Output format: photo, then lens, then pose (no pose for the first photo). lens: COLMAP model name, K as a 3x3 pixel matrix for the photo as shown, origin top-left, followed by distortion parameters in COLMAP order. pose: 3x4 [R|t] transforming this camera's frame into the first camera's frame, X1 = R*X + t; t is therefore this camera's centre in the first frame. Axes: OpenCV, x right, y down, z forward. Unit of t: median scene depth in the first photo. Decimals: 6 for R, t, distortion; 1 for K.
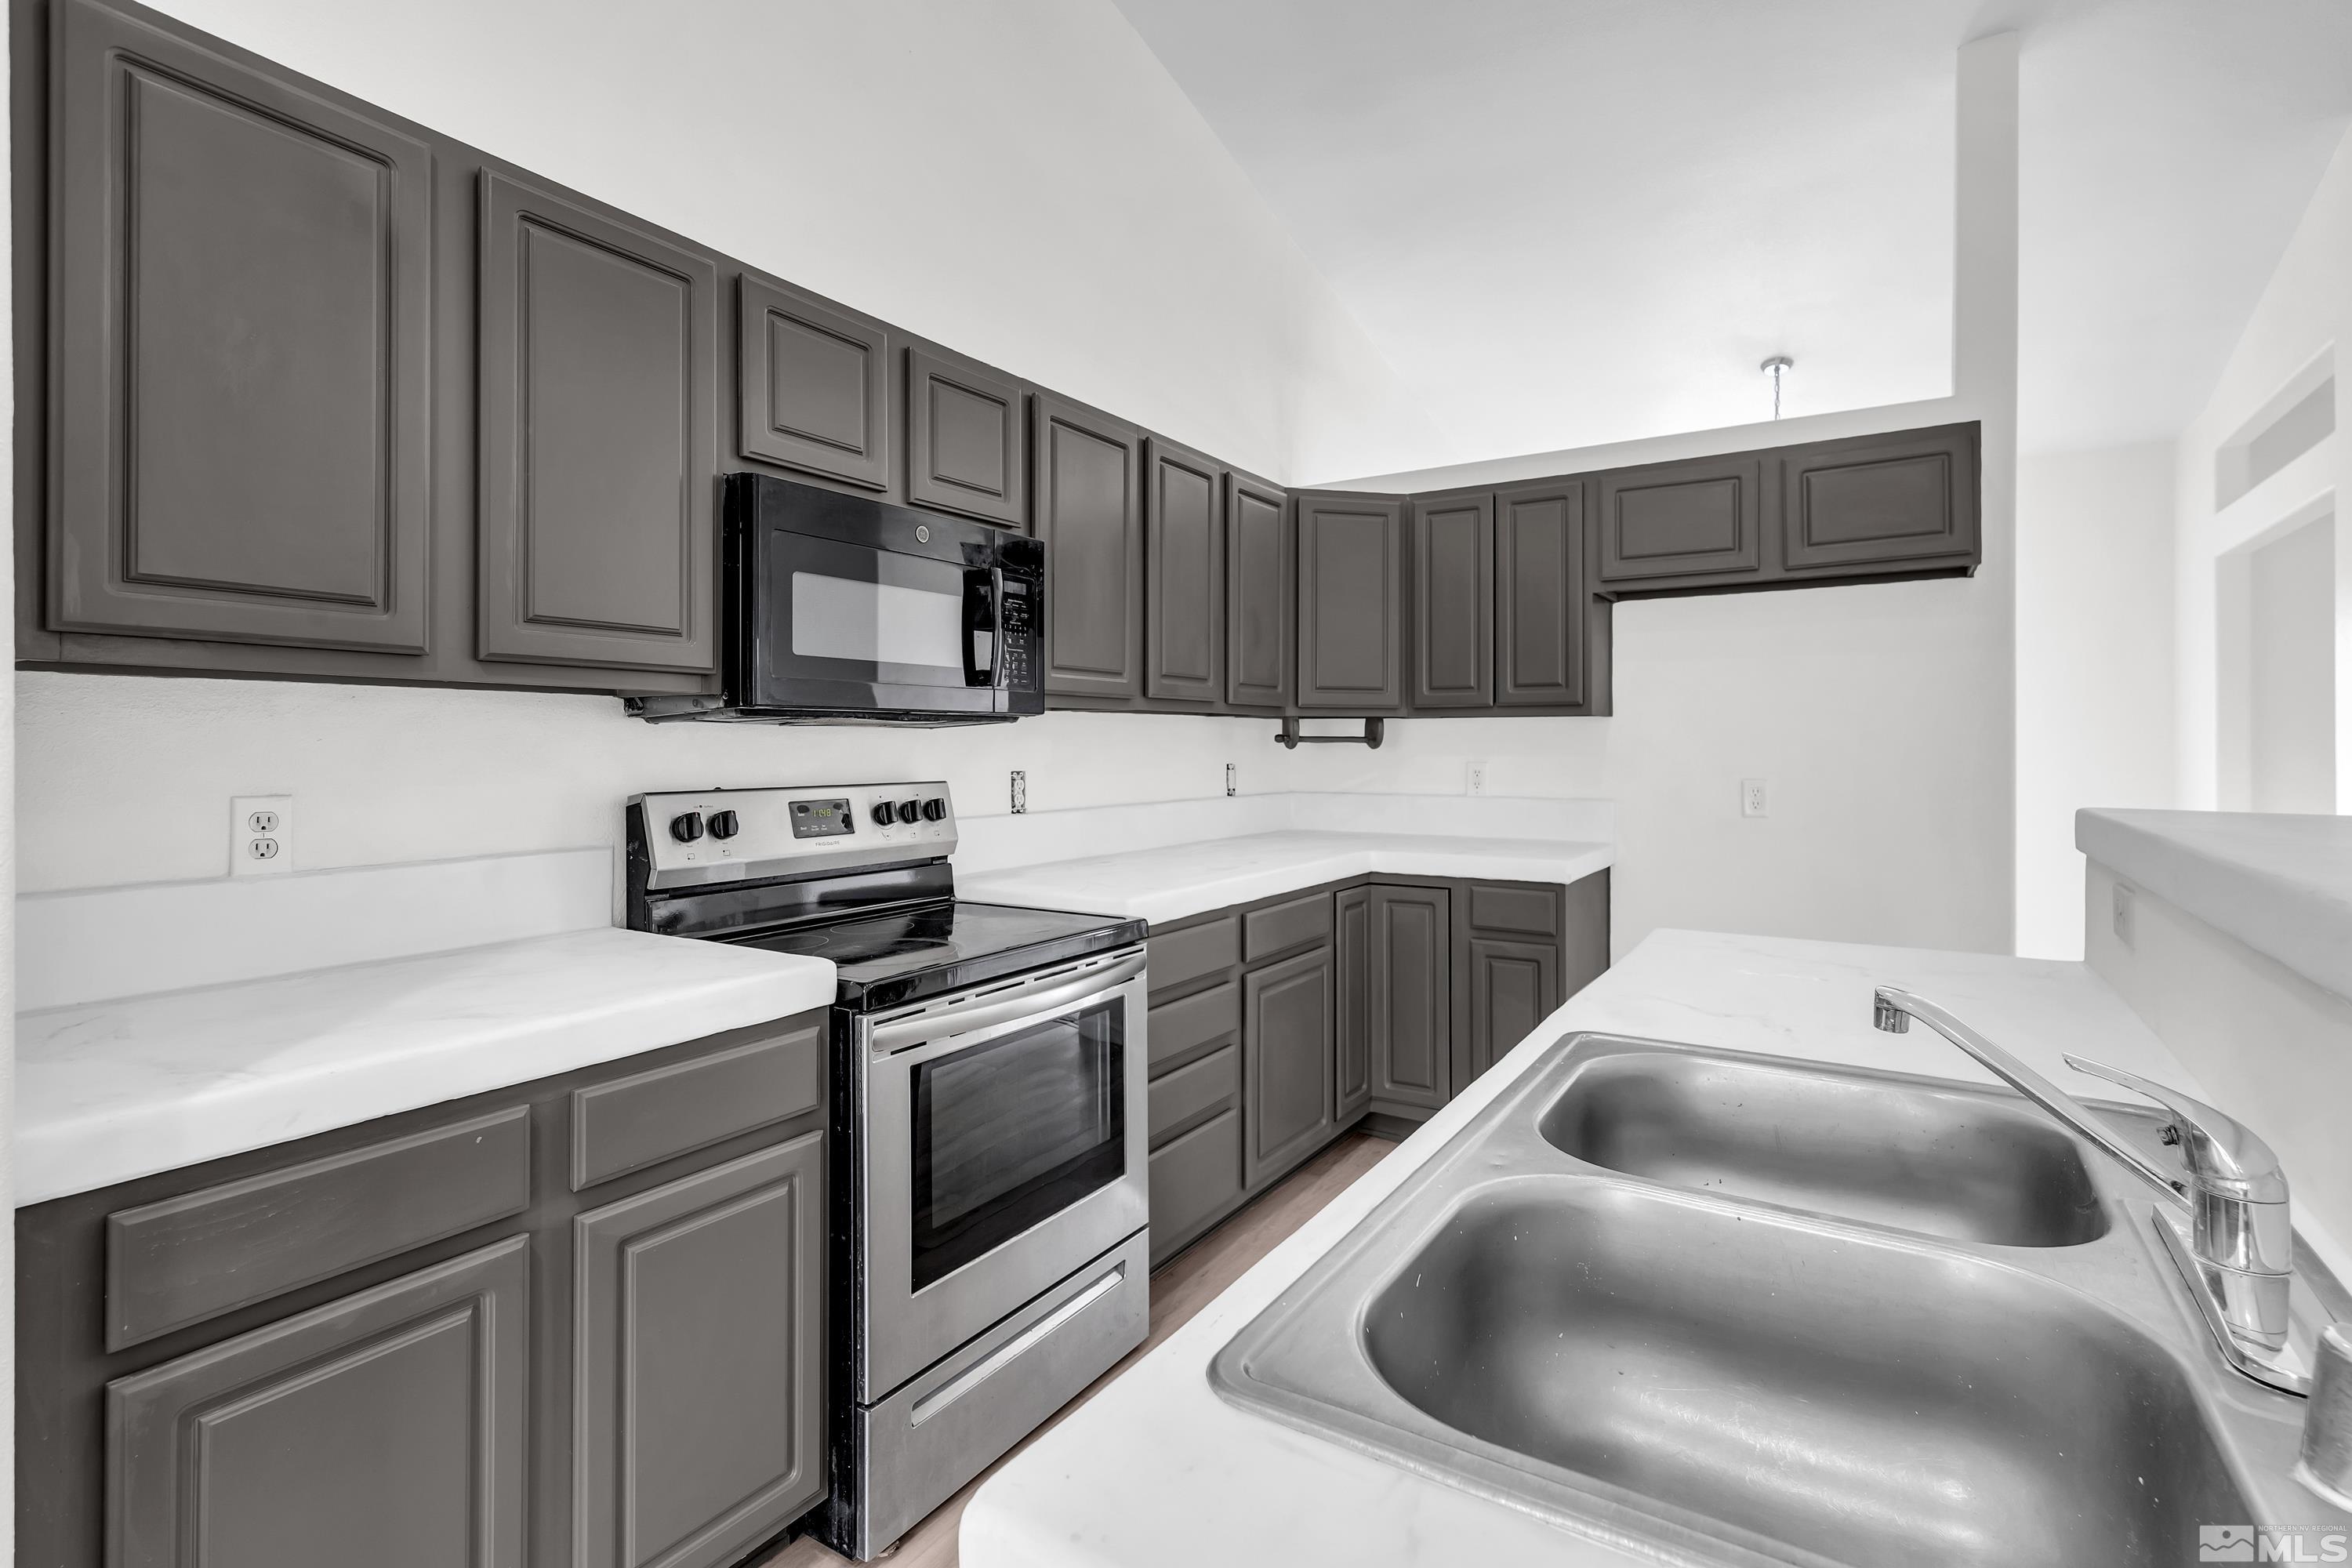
lens RADIAL K [[1085.3, 0, 1193.7], [0, 1085.3, 746.1], [0, 0, 1]] dist [0.013706, 0.000289]
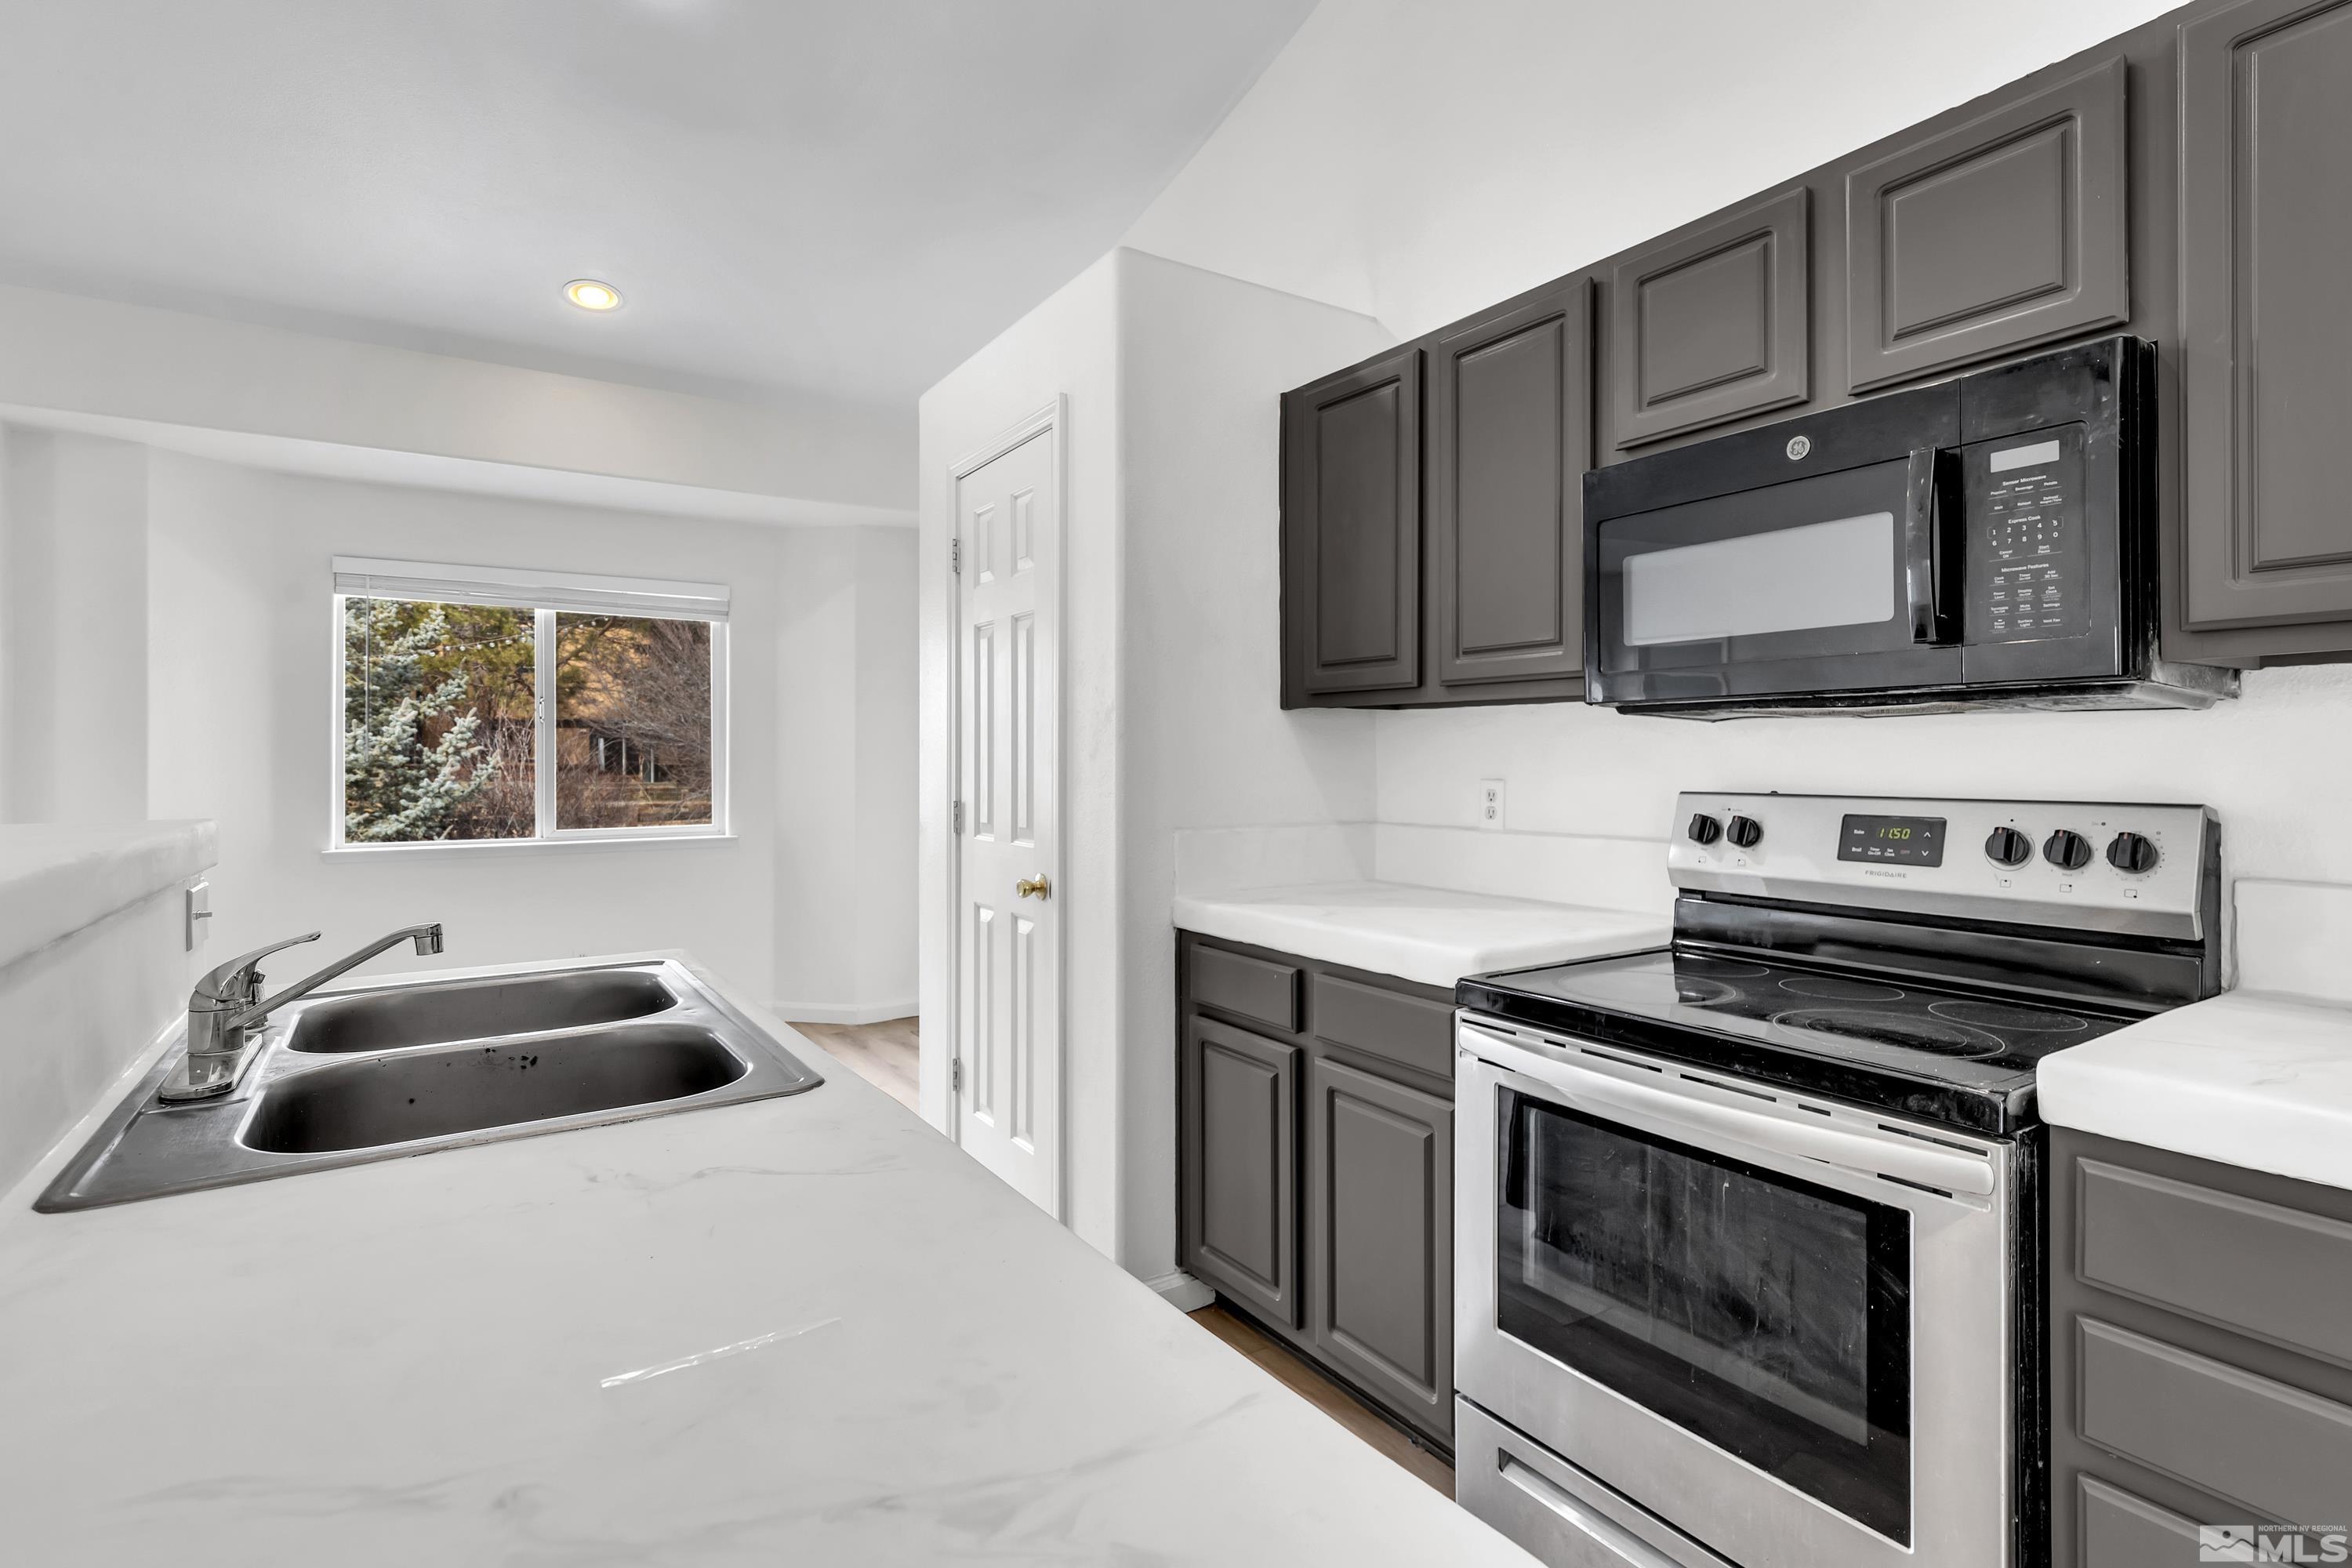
lens RADIAL K [[1142.3, 0, 1179.1], [0, 1142.3, 746.7], [0, 0, 1]] dist [-0.003884, 0.000351]
pose [[-0.409989, -0.003695, -0.912083, 0.559485], [0.005429, 0.999964, -0.006492, 0.005039], [0.912074, -0.007614, -0.409954, 0.863555]]
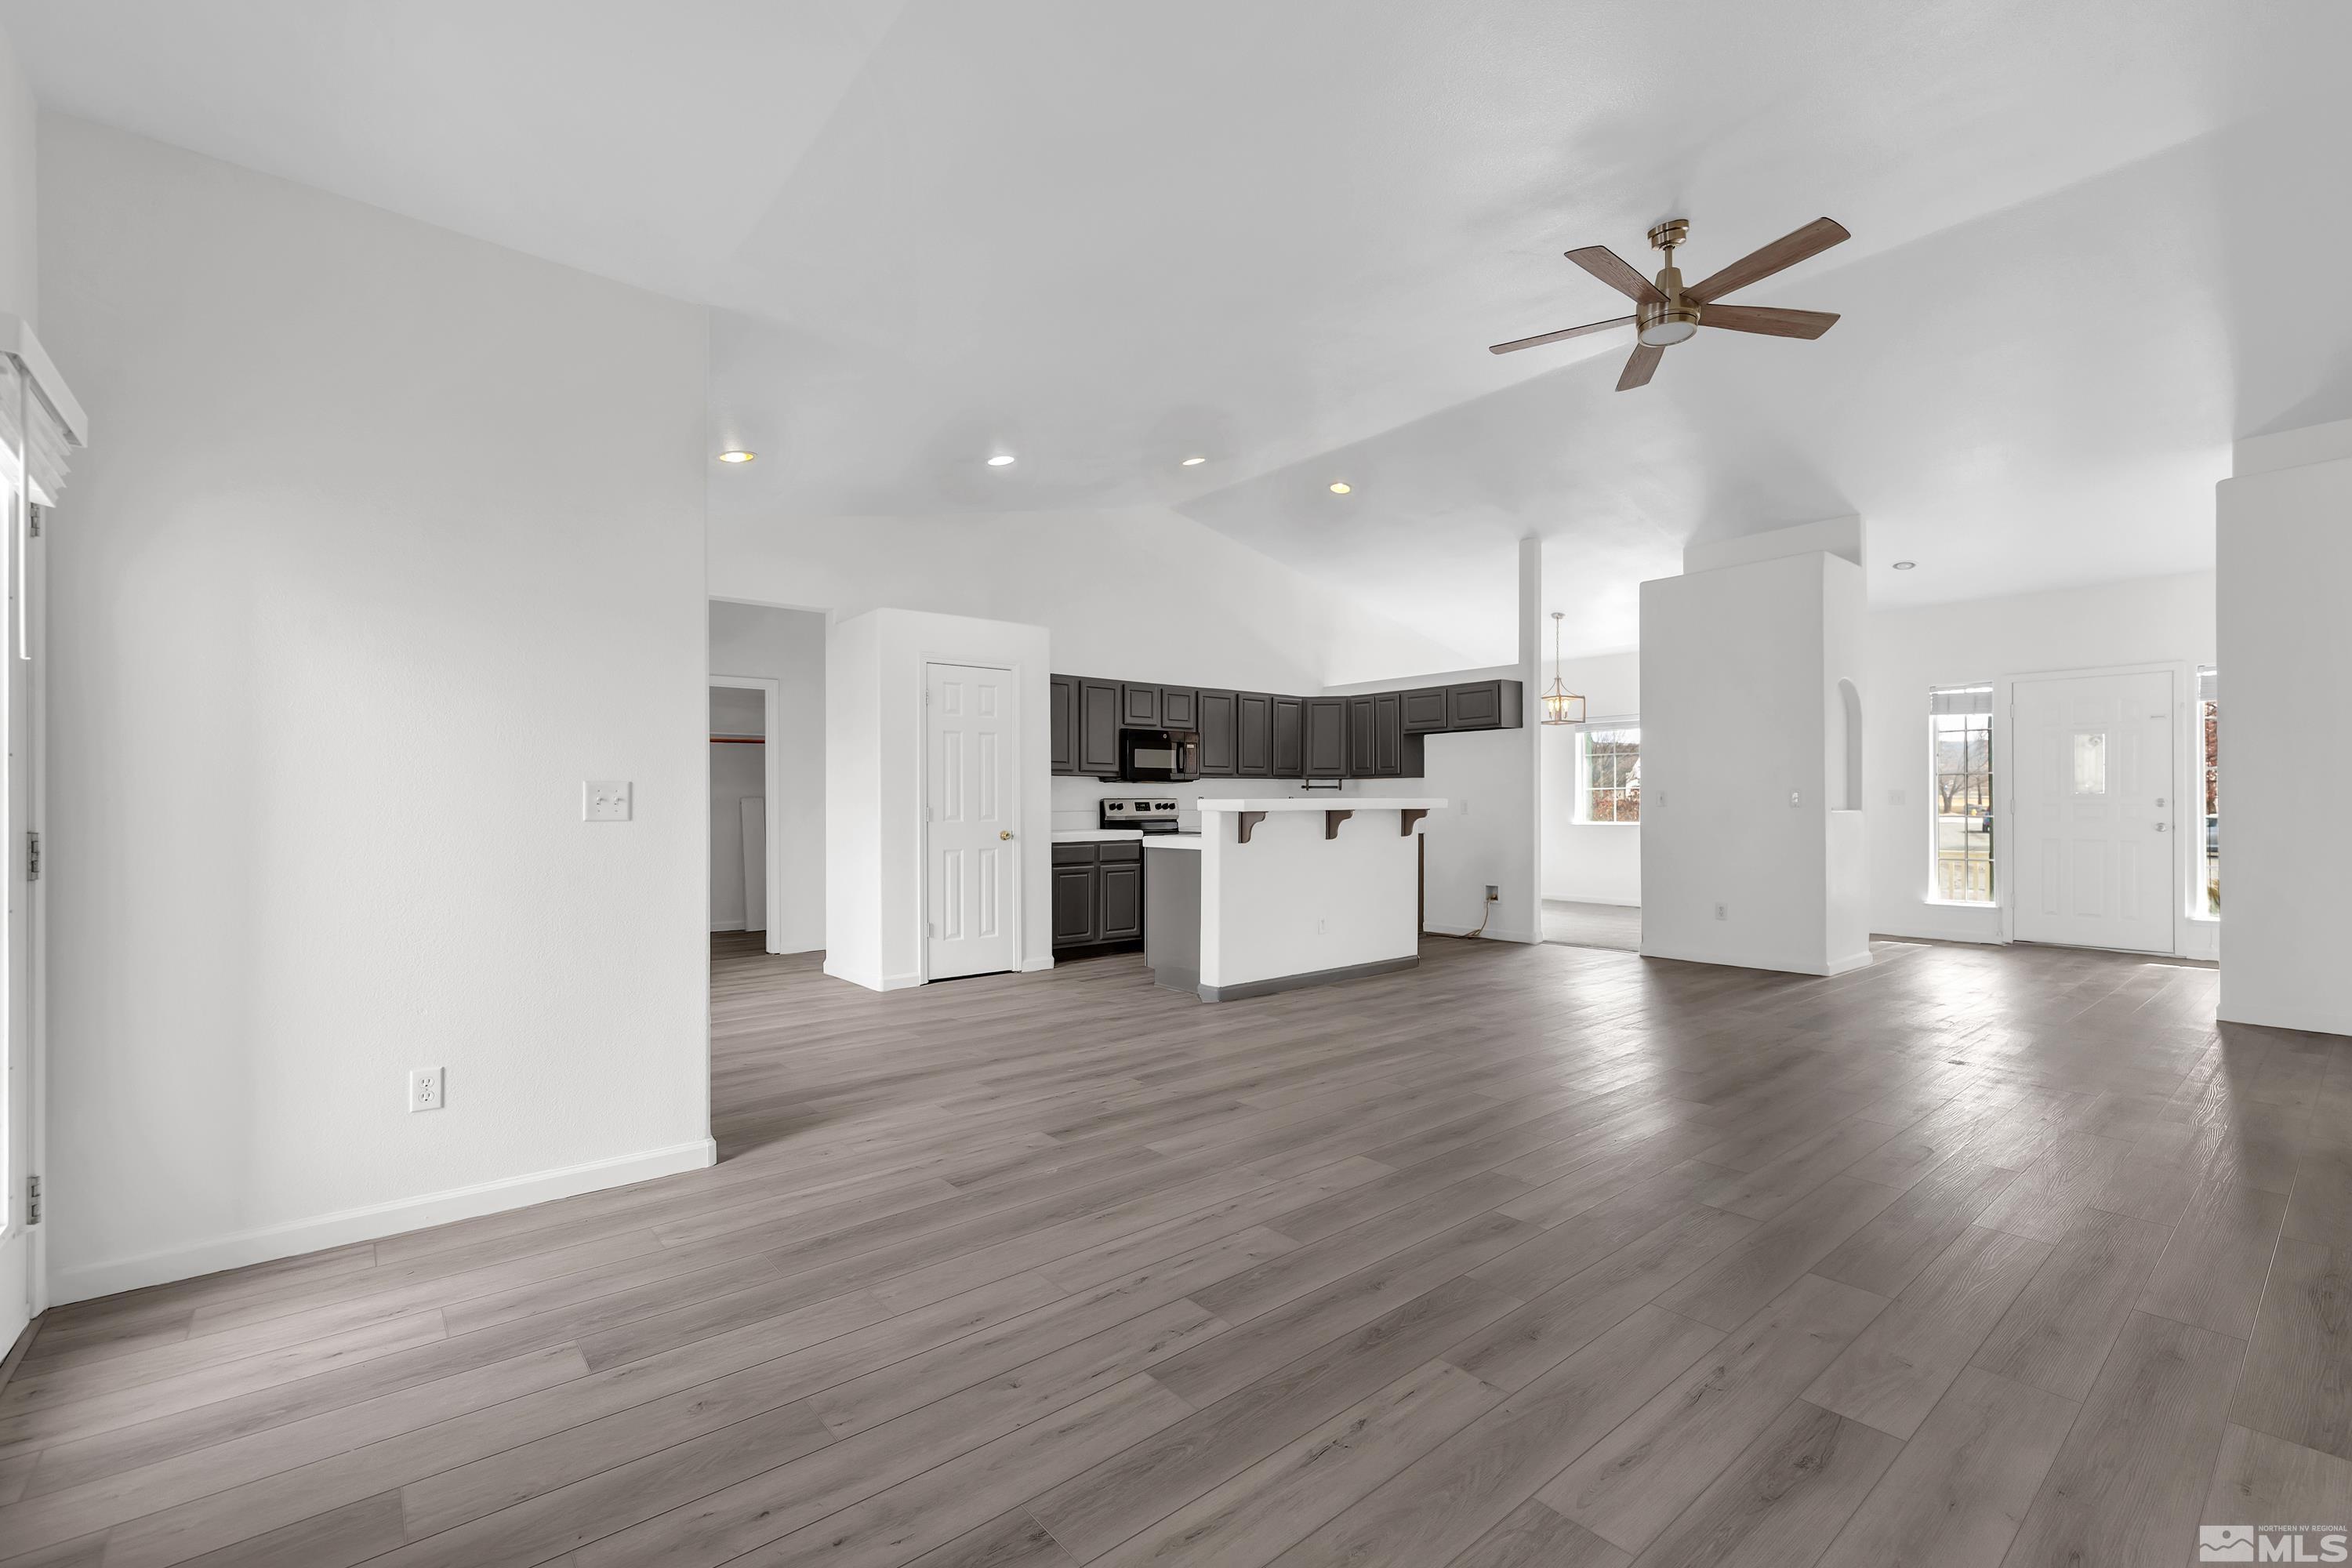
lens RADIAL K [[1029.0, 0, 1195.6], [0, 1029.0, 798.2], [0, 0, 1]] dist [0.000913, 0.000010]
pose [[0.954072, -0.005968, -0.299517, 0.943182], [0.003789, 0.999962, -0.007855, 0.063702], [0.299553, 0.006359, 0.954058, -2.460376]]
